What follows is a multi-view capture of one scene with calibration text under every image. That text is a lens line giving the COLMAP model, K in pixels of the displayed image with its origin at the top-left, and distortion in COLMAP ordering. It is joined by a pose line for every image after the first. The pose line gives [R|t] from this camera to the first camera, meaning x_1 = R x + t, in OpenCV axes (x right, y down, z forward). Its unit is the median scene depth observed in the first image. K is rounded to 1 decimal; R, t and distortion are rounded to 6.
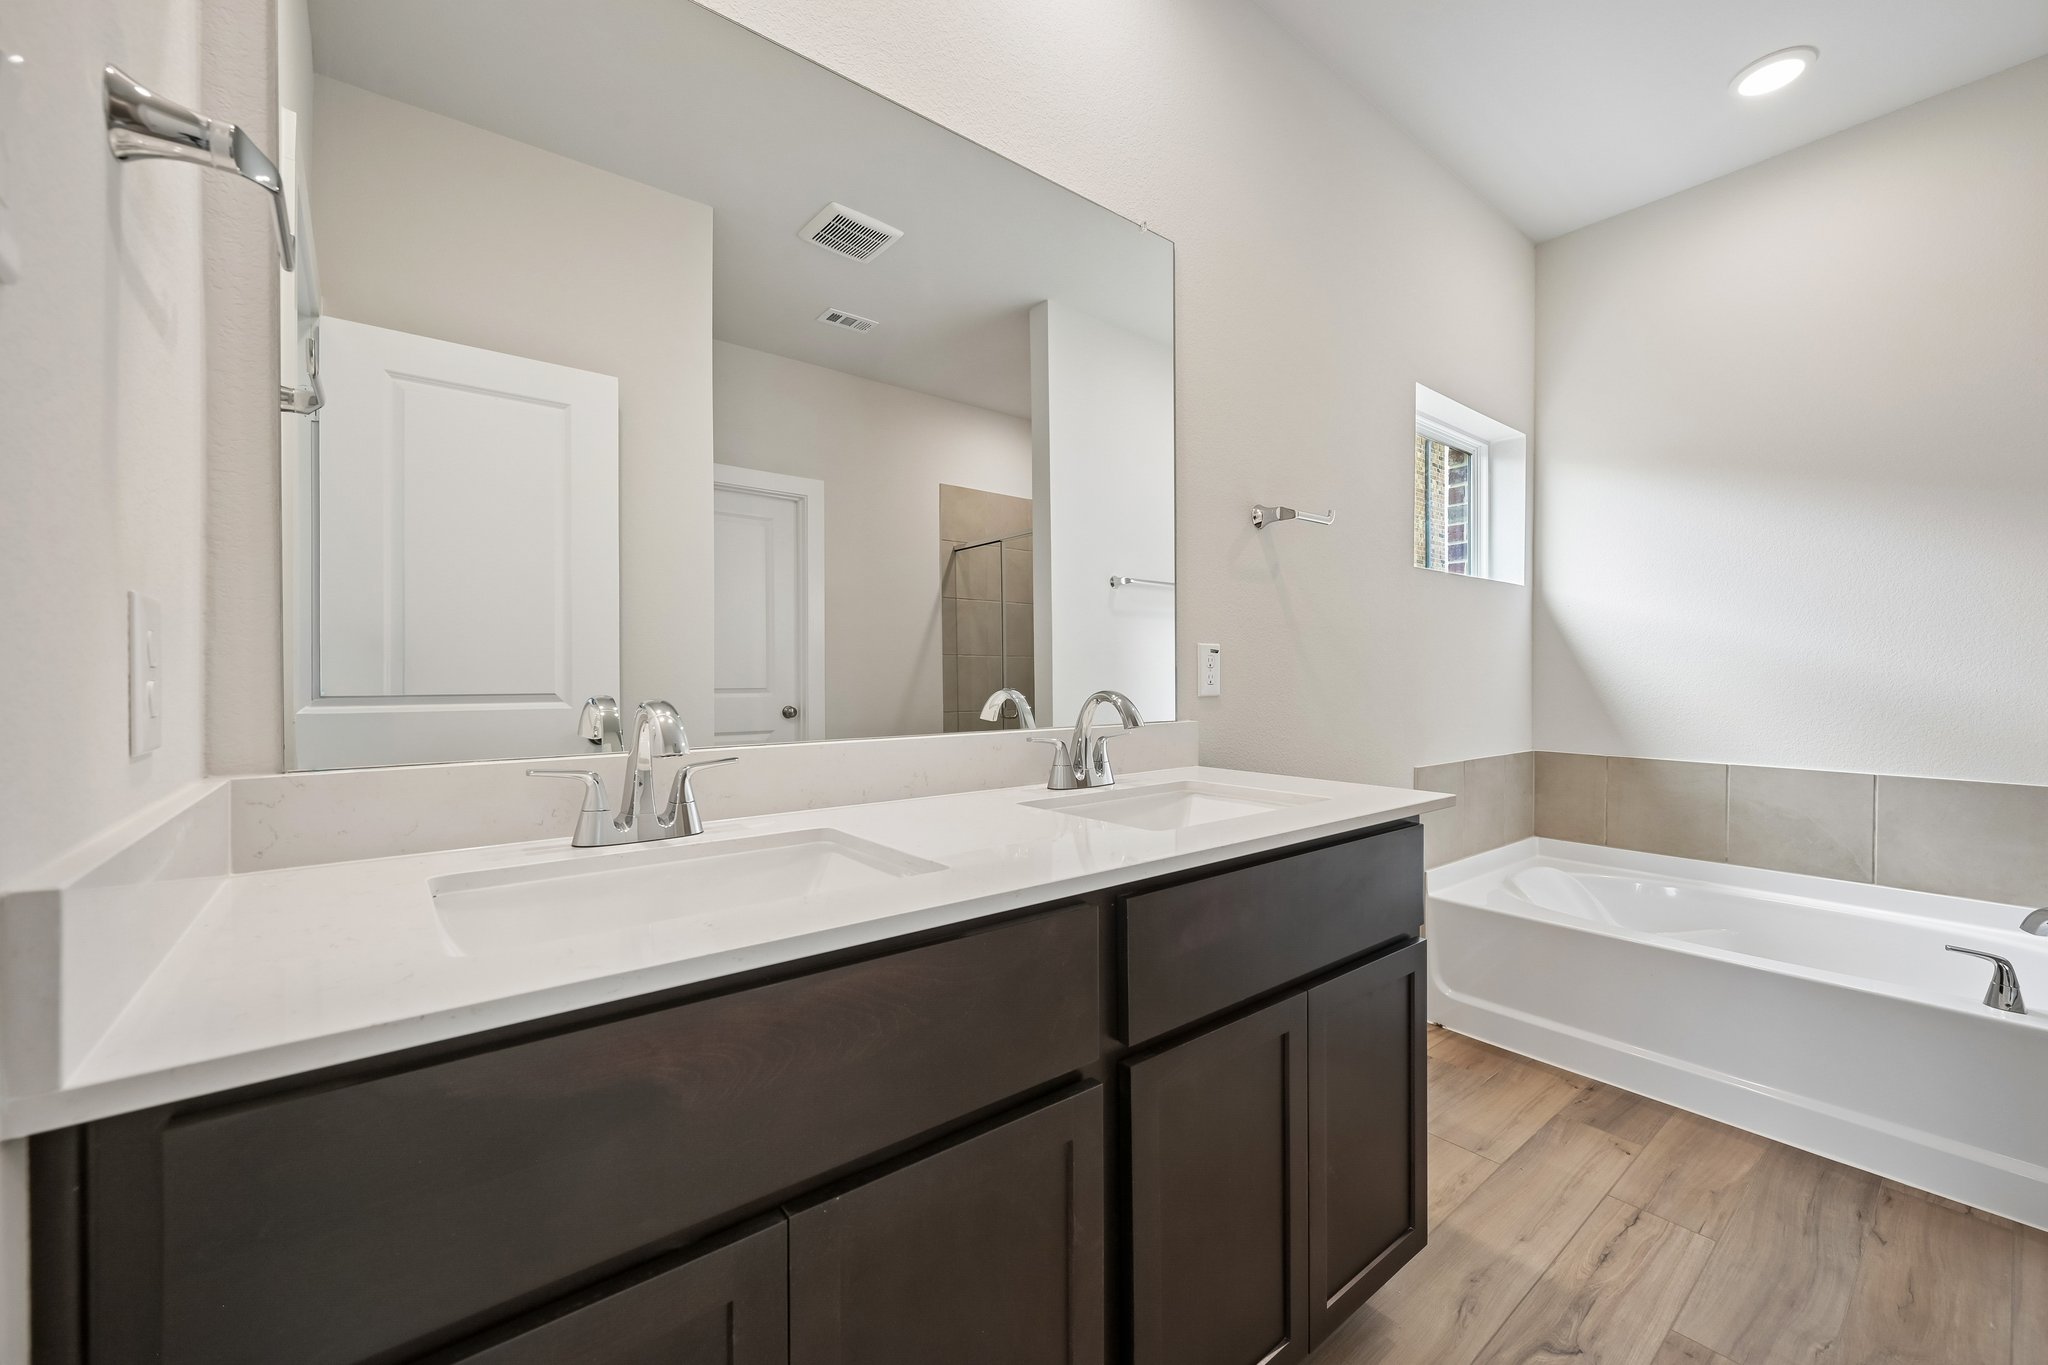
lens RADIAL K [[805.2, 0, 1027.0], [0, 805.2, 676.6], [0, 0, 1]] dist [0.000103, 0.000171]
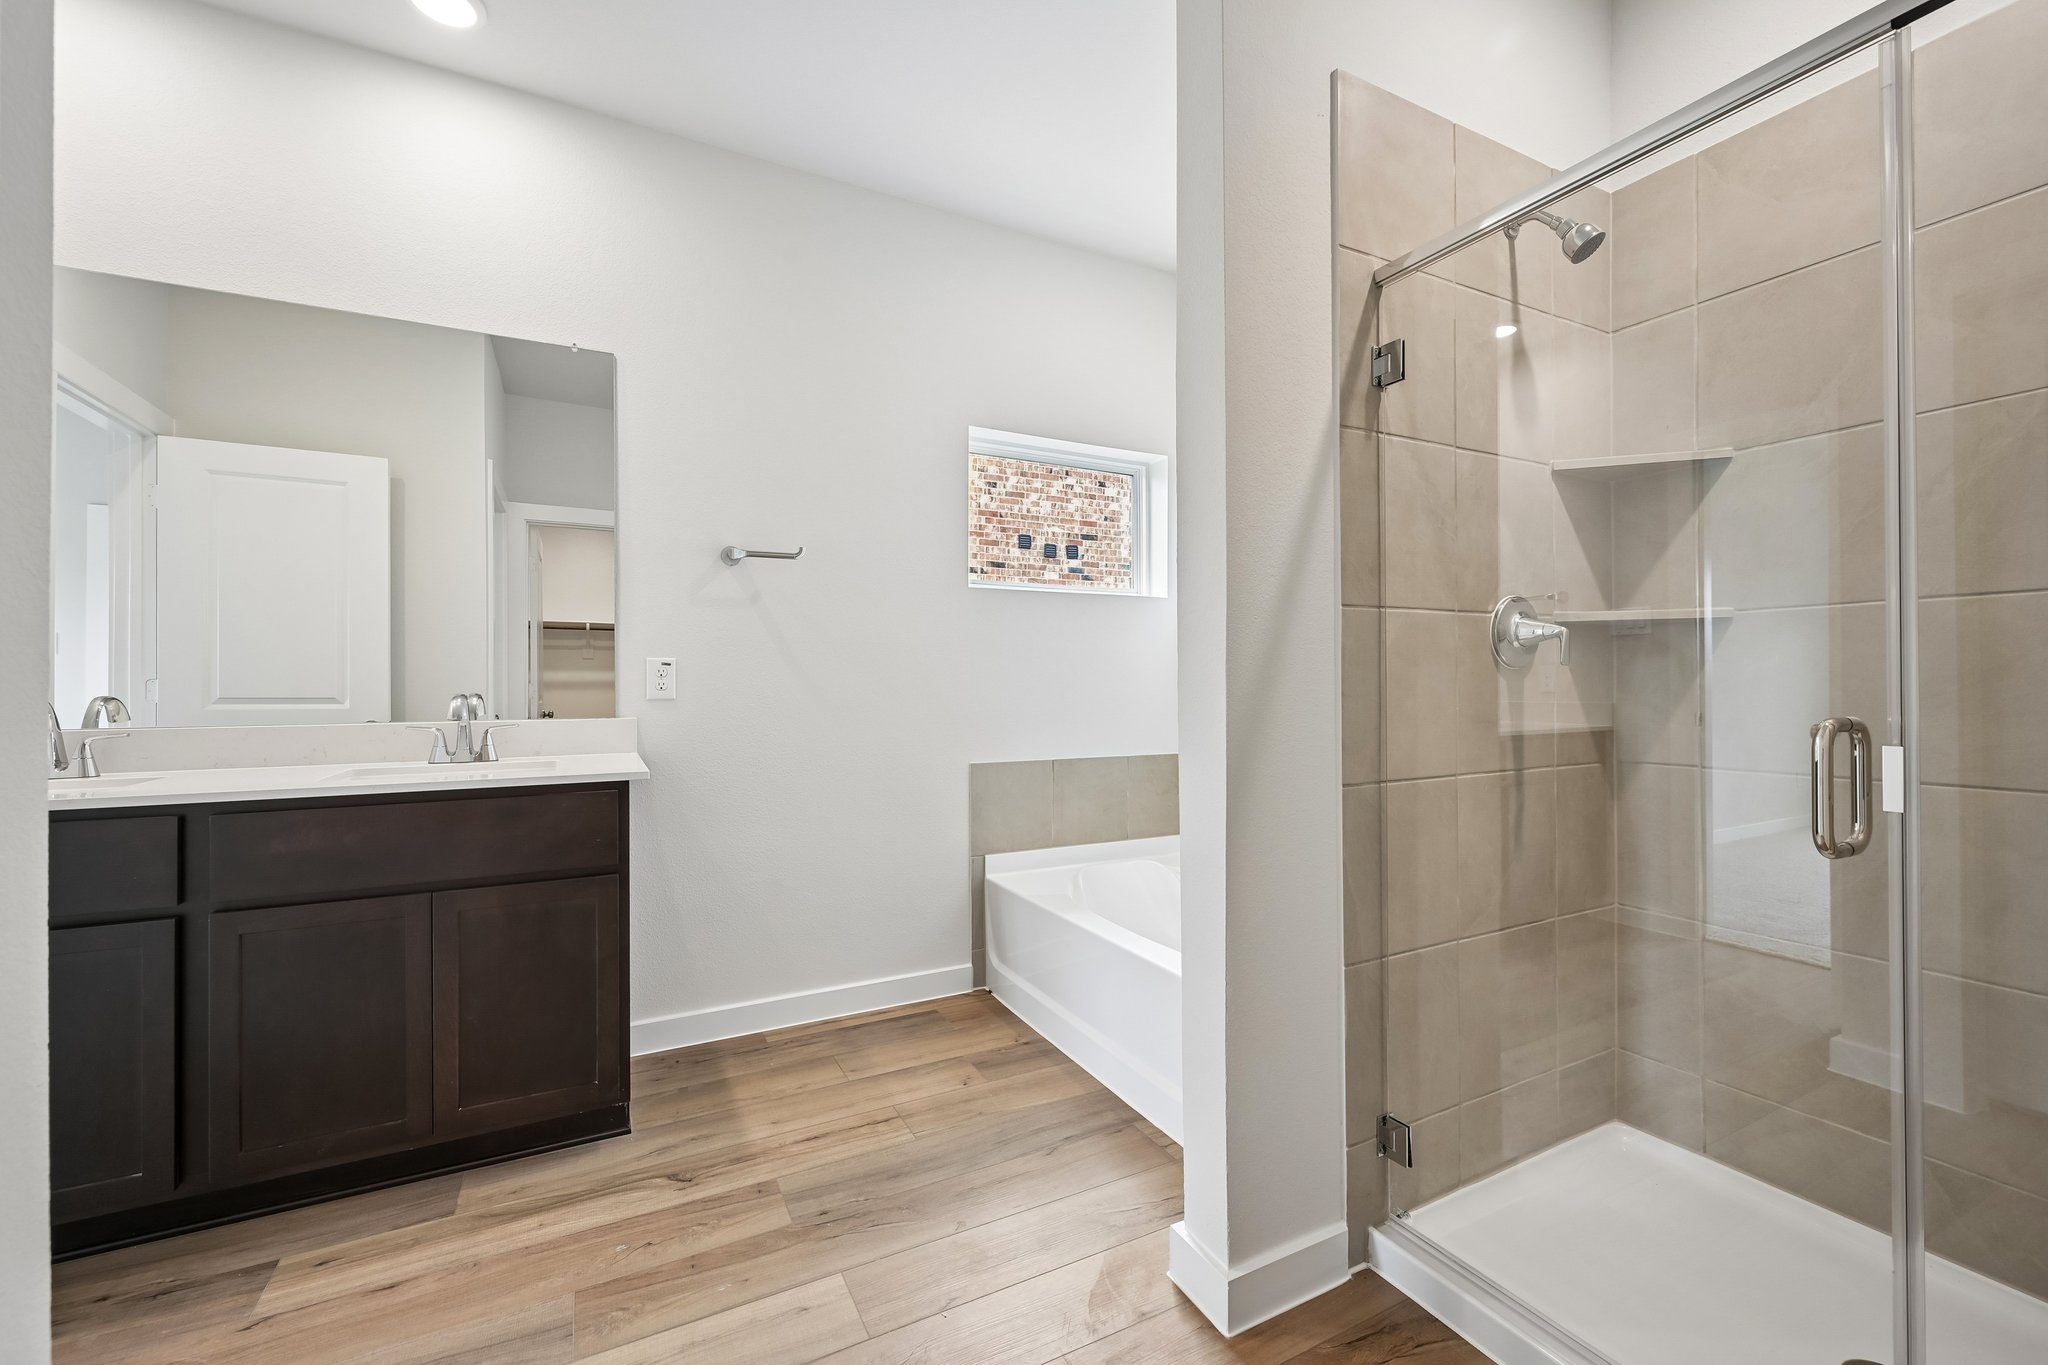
lens RADIAL K [[828.8, 0, 1027.2], [0, 828.8, 681.2], [0, 0, 1]] dist [-0.001245, -0.000168]
pose [[0.982154, -0.001587, -0.188072, 1.317190], [0.000589, 0.999985, -0.005362, 0.004074], [0.188078, 0.005156, 0.982141, -0.232218]]
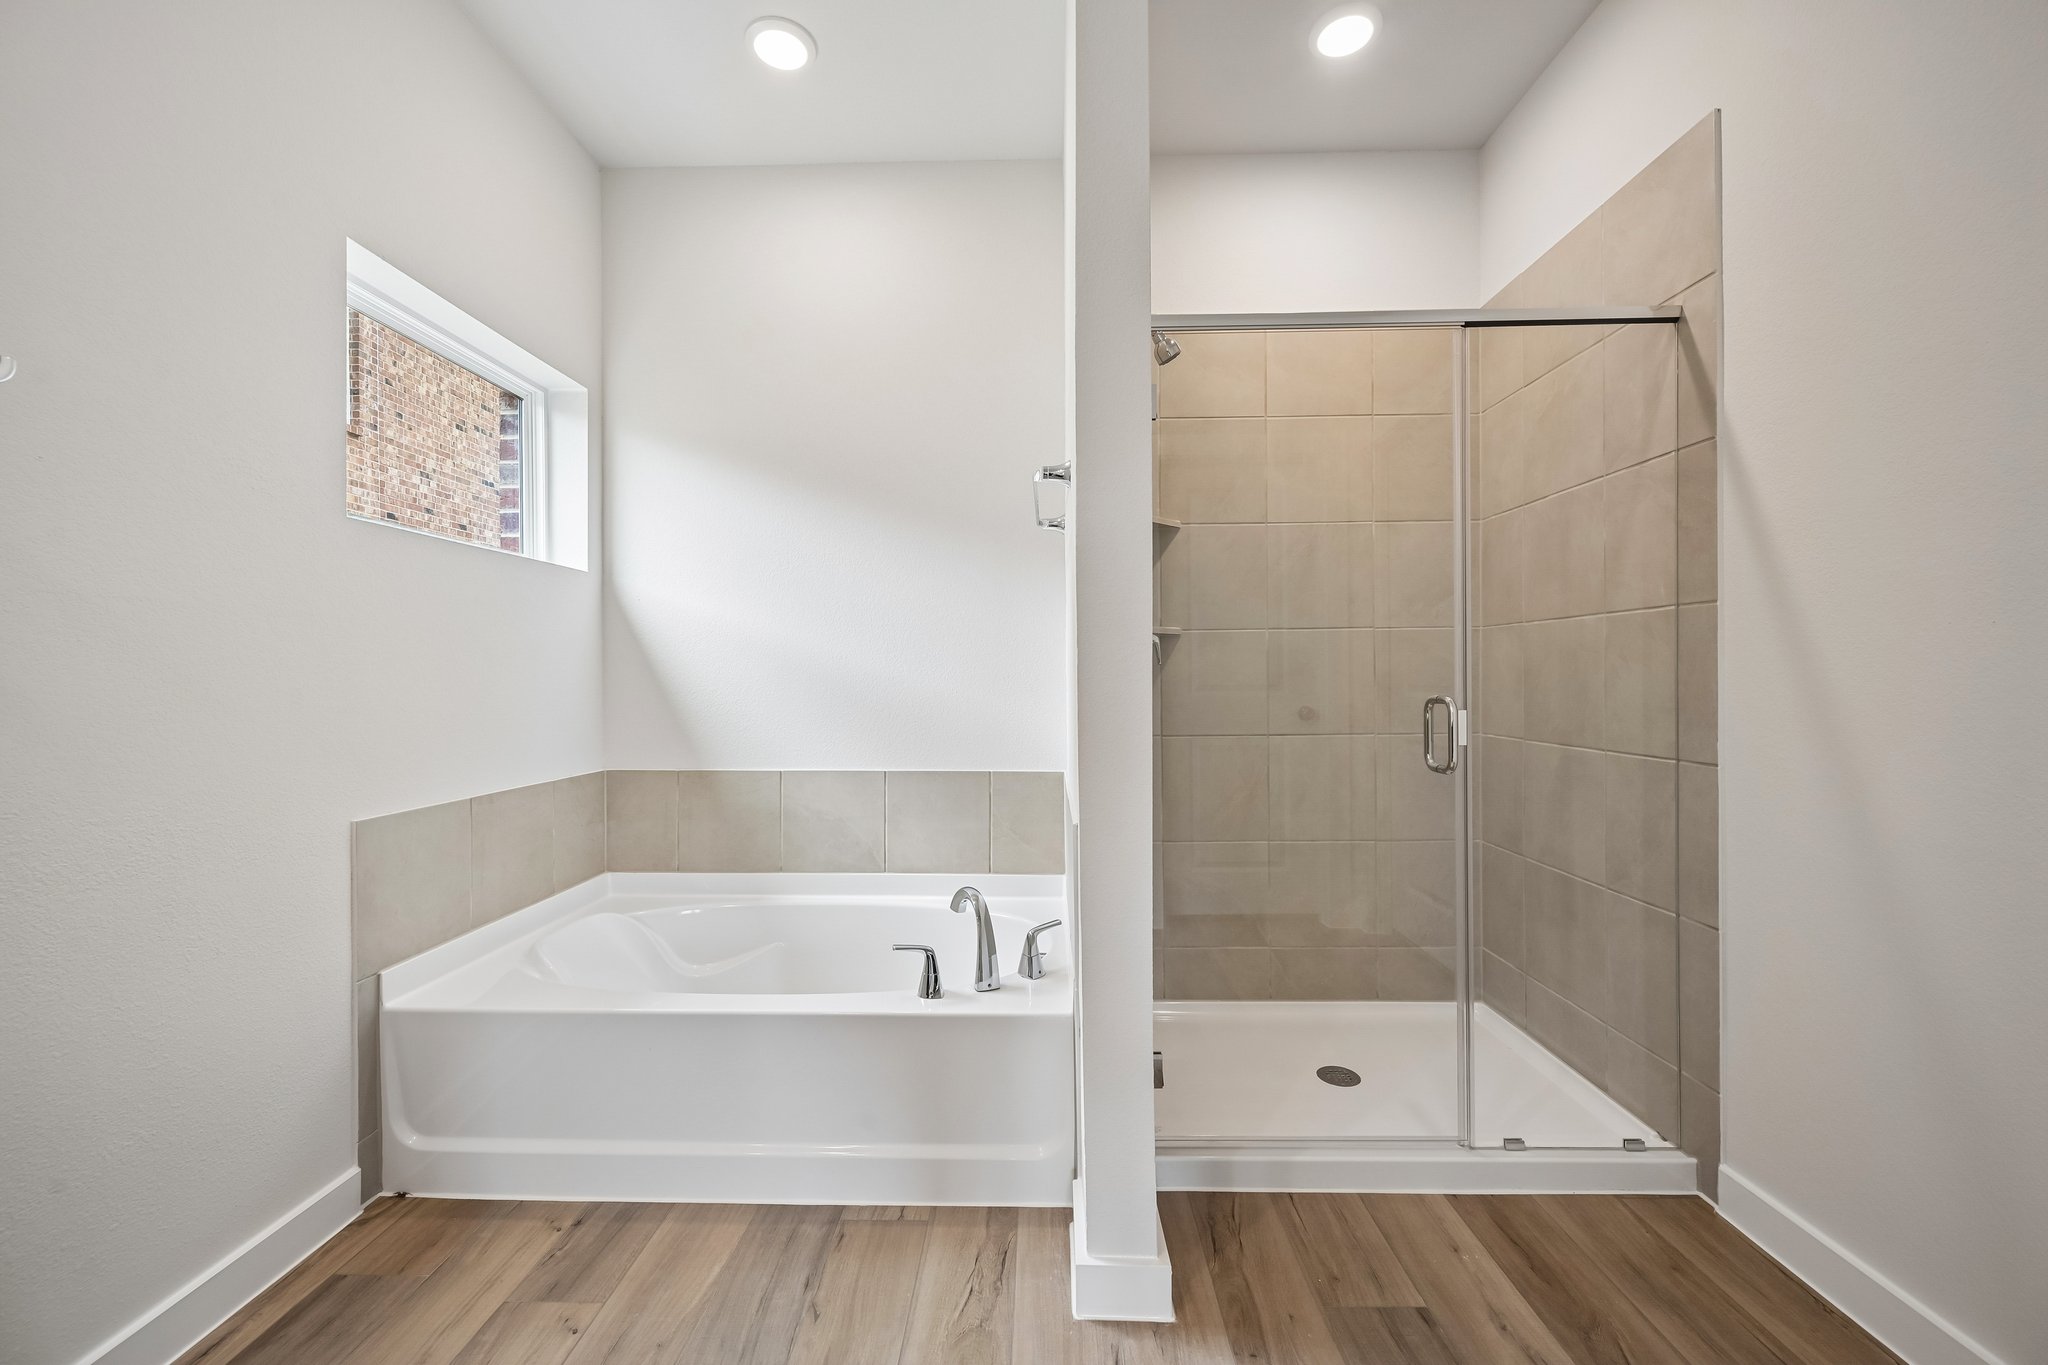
lens RADIAL K [[805.3, 0, 1024.0], [0, 805.3, 682.5], [0, 0, 1]] dist [-0.000809, -0.000130]
pose [[0.638904, -0.004810, 0.769272, 0.552414], [0.008070, 0.999967, -0.000450, 0.008613], [-0.769244, 0.006495, 0.638922, 0.267043]]
